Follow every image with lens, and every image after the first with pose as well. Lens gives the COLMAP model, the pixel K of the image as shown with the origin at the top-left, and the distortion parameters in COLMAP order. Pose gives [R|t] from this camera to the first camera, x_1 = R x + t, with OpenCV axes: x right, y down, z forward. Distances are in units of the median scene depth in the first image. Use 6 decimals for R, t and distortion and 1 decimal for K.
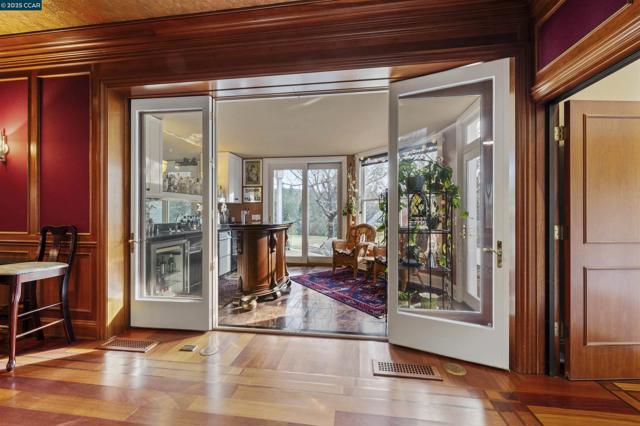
lens RADIAL K [[252.5, 0, 318.0], [0, 252.5, 211.7], [0, 0, 1]] dist [-0.001219, 0.000064]
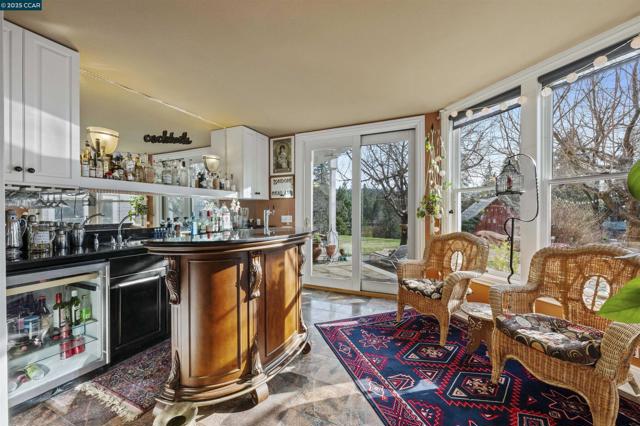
lens RADIAL K [[252.5, 0, 320.7], [0, 252.5, 212.3], [0, 0, 1]] dist [-0.001219, 0.000064]
pose [[0.961457, -0.002021, -0.274949, 0.044562], [0.003197, 0.999988, 0.003829, 0.000765], [0.274937, -0.004561, 0.961451, 0.388247]]
